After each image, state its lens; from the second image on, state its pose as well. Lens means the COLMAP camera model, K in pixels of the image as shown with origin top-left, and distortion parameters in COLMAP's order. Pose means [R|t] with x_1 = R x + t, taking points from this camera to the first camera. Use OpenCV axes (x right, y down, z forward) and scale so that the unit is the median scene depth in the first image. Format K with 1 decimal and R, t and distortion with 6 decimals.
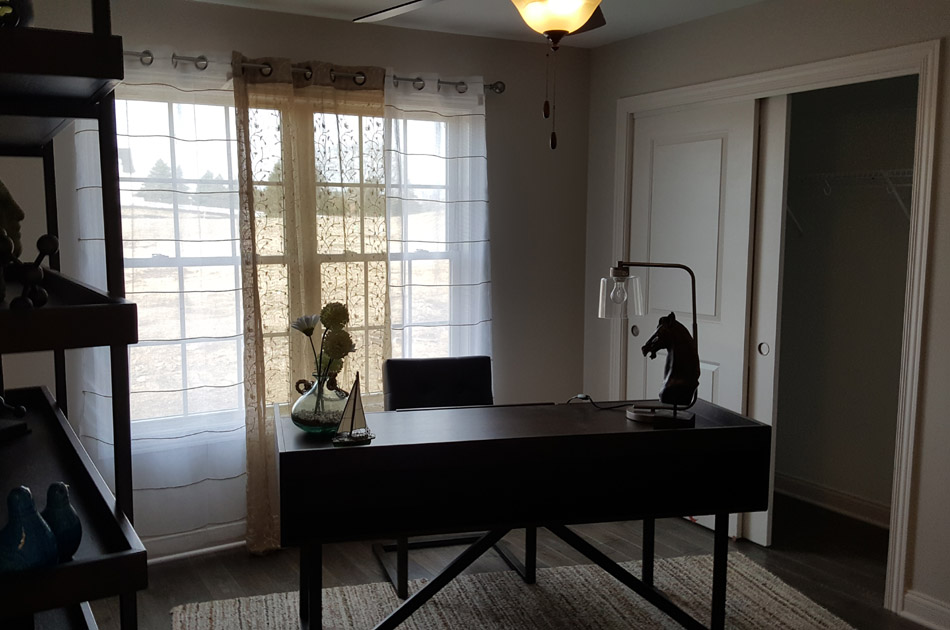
lens RADIAL K [[821.4, 0, 476.5], [0, 821.4, 307.9], [0, 0, 1]] dist [0.158518, -0.287434]
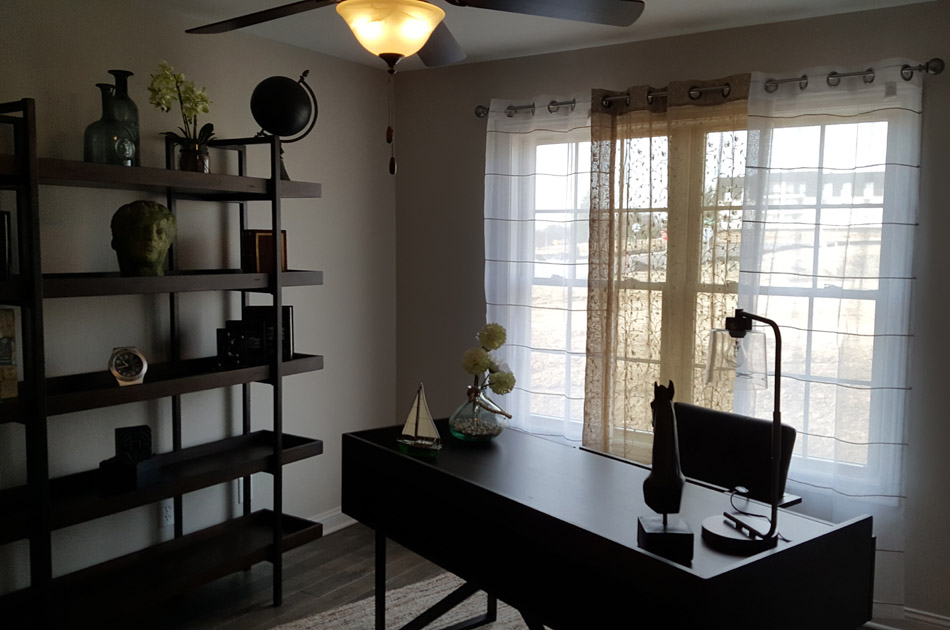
lens RADIAL K [[821.4, 0, 476.5], [0, 821.4, 307.9], [0, 0, 1]] dist [0.158518, -0.287434]
pose [[0.428807, 0.087370, -0.899161, 0.577511], [-0.112860, 0.992696, 0.042636, -0.050336], [0.896319, 0.083197, 0.435536, 0.383858]]
